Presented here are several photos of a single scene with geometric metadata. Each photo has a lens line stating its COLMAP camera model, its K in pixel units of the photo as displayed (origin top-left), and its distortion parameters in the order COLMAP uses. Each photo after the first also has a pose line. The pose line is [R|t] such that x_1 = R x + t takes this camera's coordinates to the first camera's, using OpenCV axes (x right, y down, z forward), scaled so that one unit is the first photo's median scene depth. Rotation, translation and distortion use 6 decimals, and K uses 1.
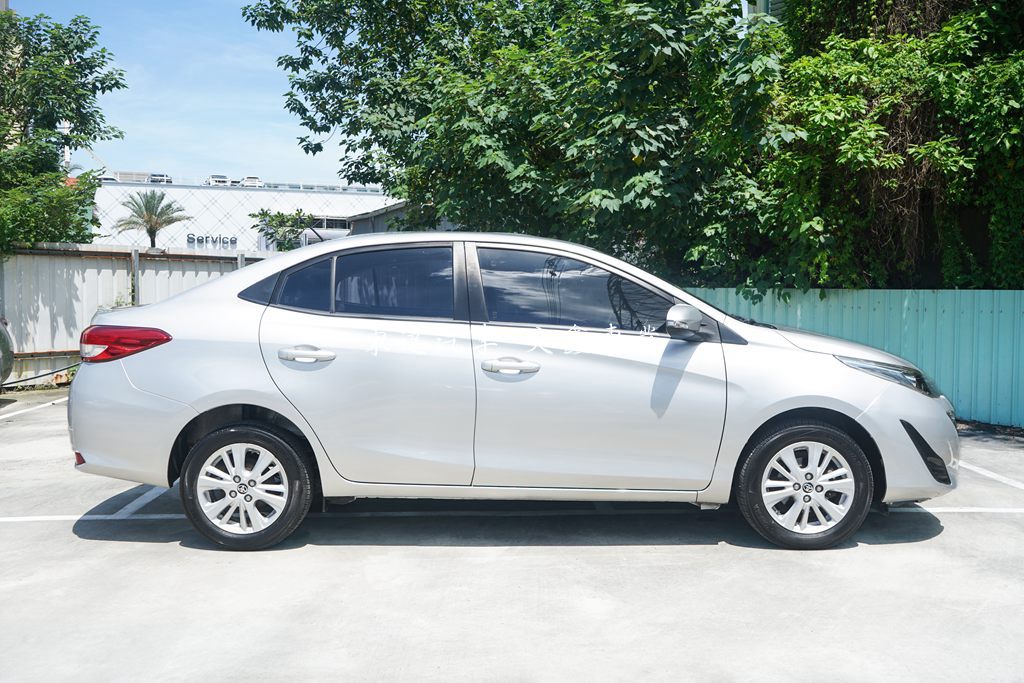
lens RADIAL K [[973.6, 0, 517.5], [0, 973.6, 338.7], [0, 0, 1]] dist [0.009381, 0.000000]
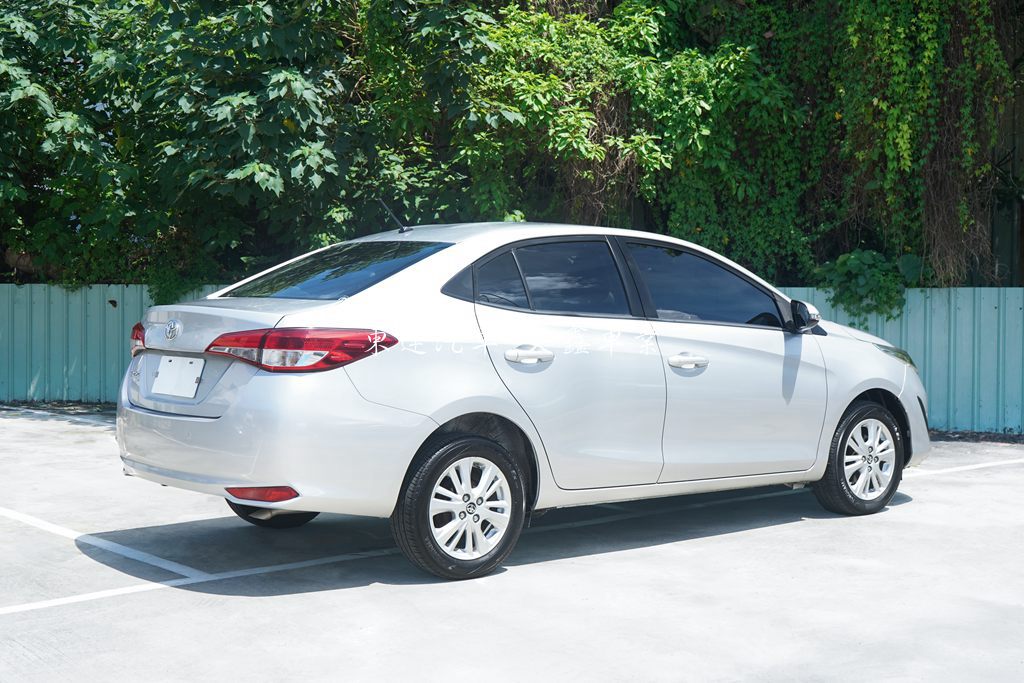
lens RADIAL K [[1454.5, 0, 504.9], [0, 1454.5, 351.5], [0, 0, 1]] dist [0.001461, 0.000000]
pose [[0.771148, -0.025650, 0.636139, -1.097183], [0.031670, 0.999497, 0.001909, 0.009235], [-0.635868, 0.018674, 0.771572, -0.046154]]
